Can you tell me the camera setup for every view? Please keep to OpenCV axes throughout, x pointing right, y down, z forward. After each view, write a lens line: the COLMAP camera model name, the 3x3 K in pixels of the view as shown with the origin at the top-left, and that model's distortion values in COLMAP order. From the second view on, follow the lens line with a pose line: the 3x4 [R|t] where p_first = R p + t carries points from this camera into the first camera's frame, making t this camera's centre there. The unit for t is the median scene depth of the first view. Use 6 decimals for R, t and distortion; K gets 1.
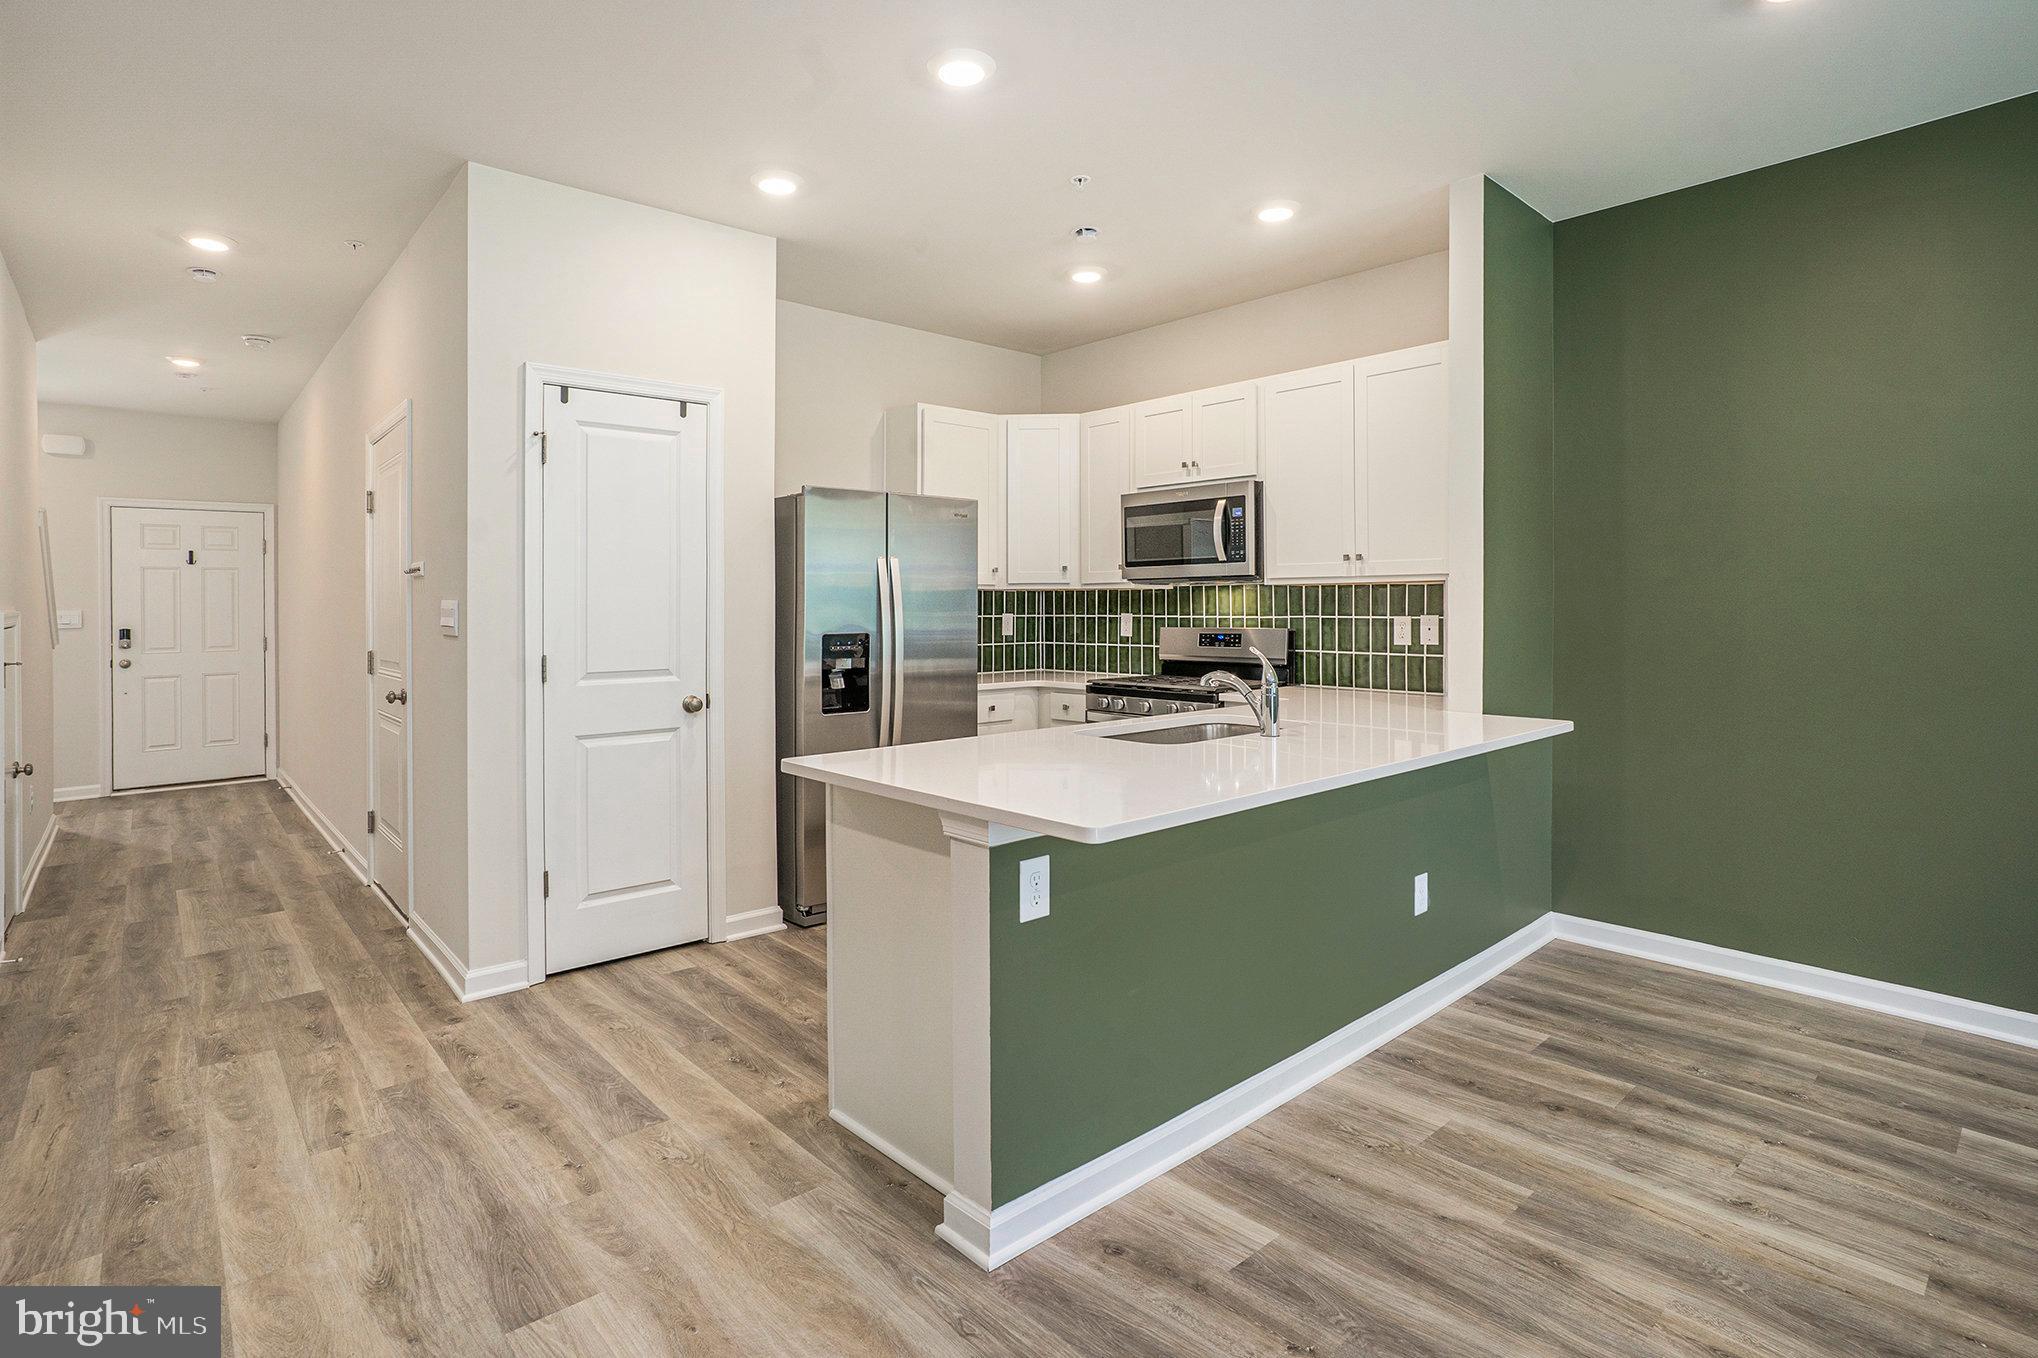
lens RADIAL K [[1034.1, 0, 1013.9], [0, 1034.1, 617.2], [0, 0, 1]] dist [-0.091283, 0.075615]
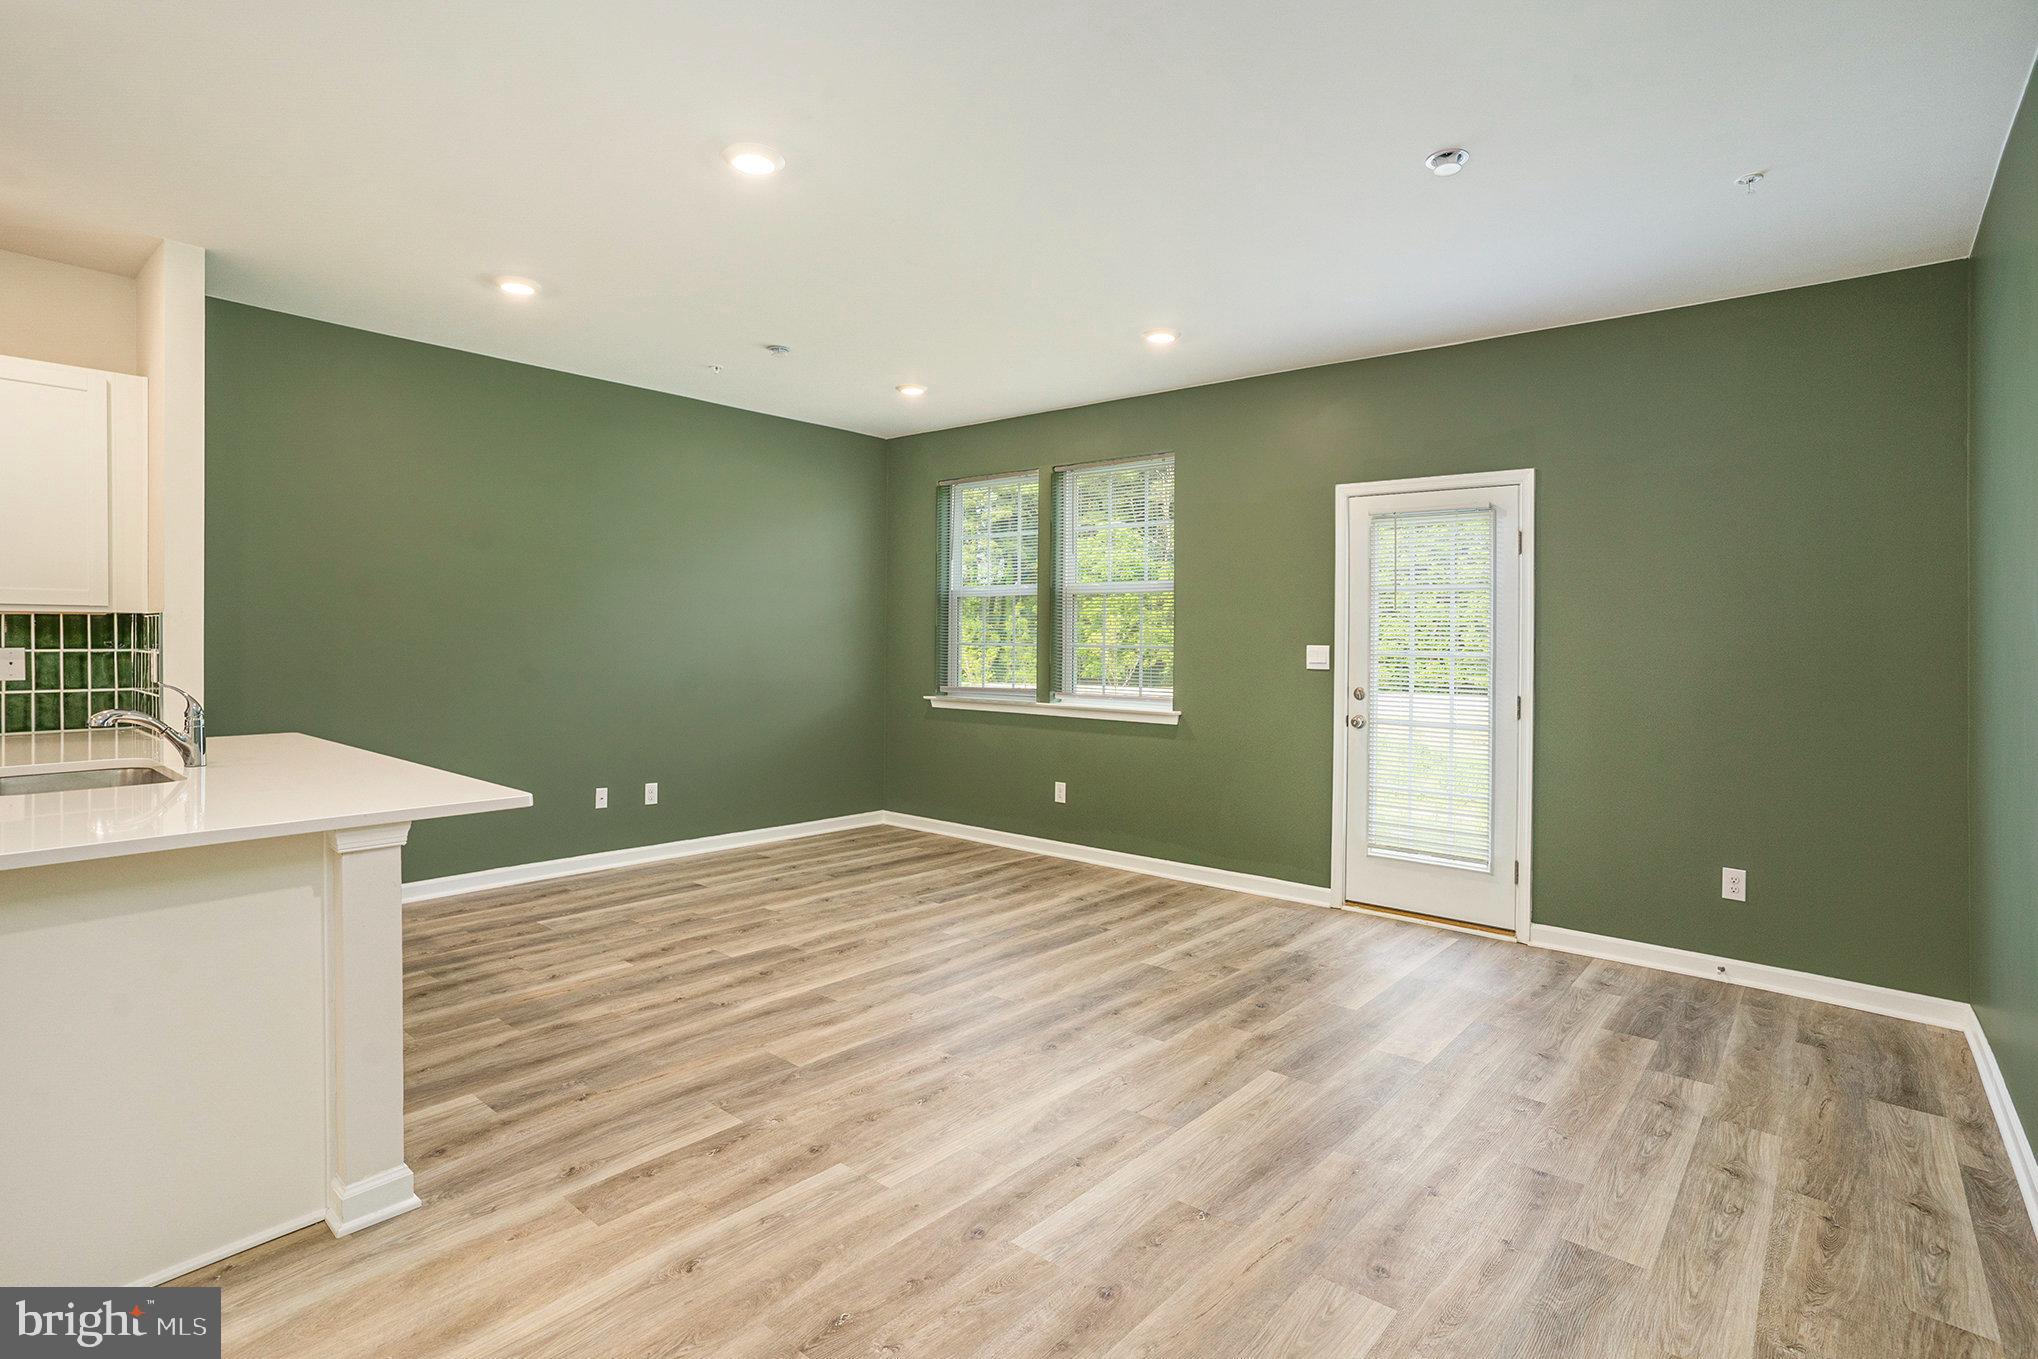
lens RADIAL K [[1027.4, 0, 1010.9], [0, 1027.4, 648.7], [0, 0, 1]] dist [-0.063588, 0.045576]
pose [[-0.121487, -0.005762, 0.992576, -0.596257], [0.003706, 0.999974, 0.006258, -0.003612], [-0.992586, 0.004439, -0.121462, 0.210794]]
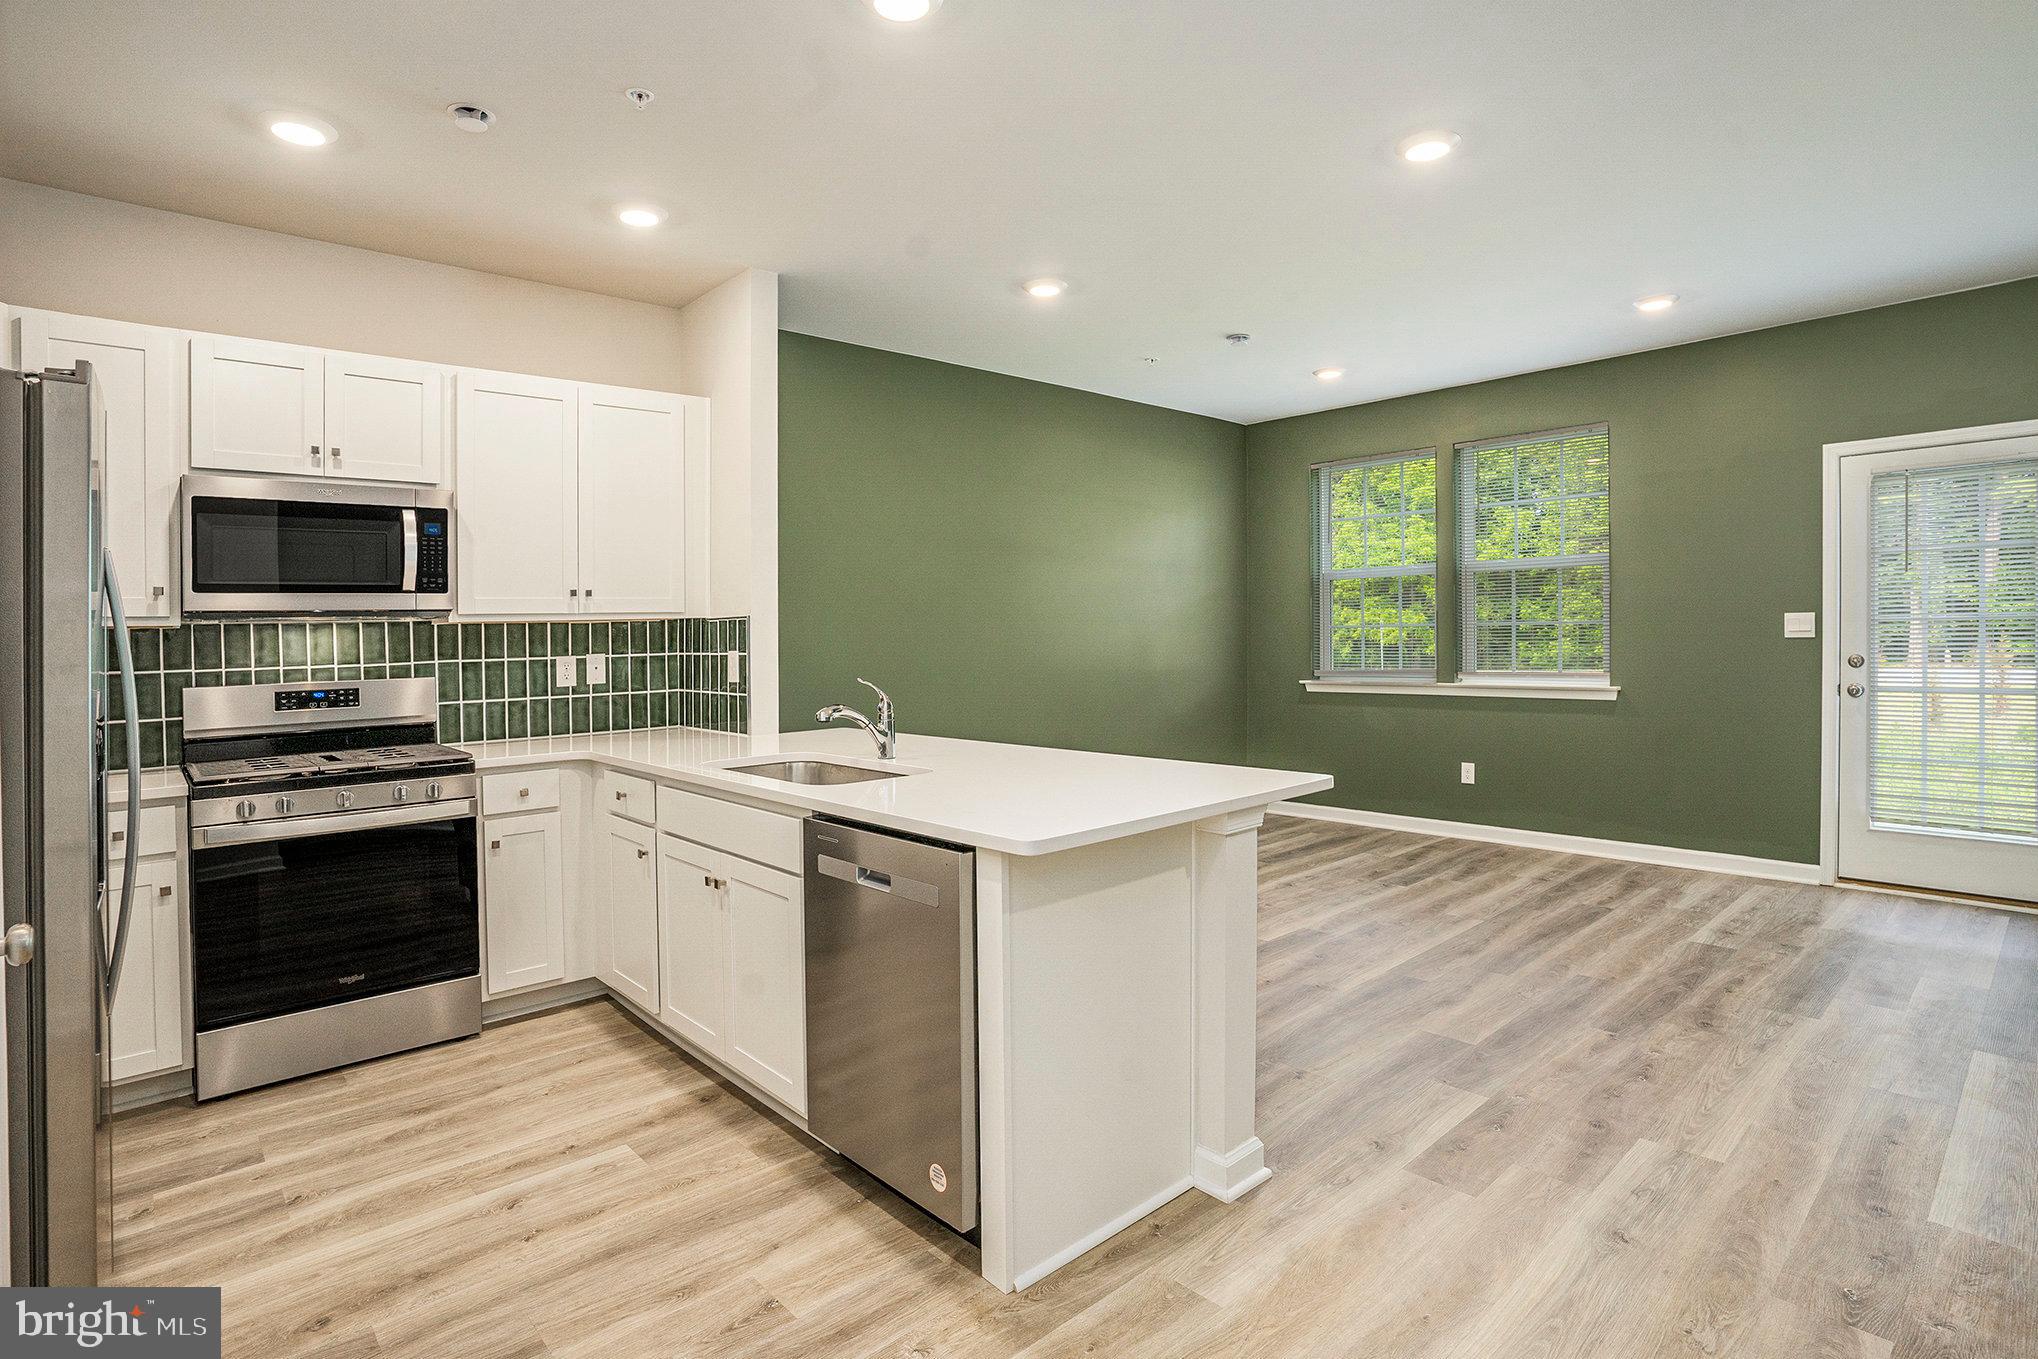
lens RADIAL K [[1021.1, 0, 999.4], [0, 1021.1, 633.3], [0, 0, 1]] dist [-0.065427, 0.022262]
pose [[0.007356, 0.003845, 0.999966, -0.574959], [0.036349, 0.999331, -0.004110, -0.004075], [-0.999312, 0.036378, 0.007211, 0.603874]]
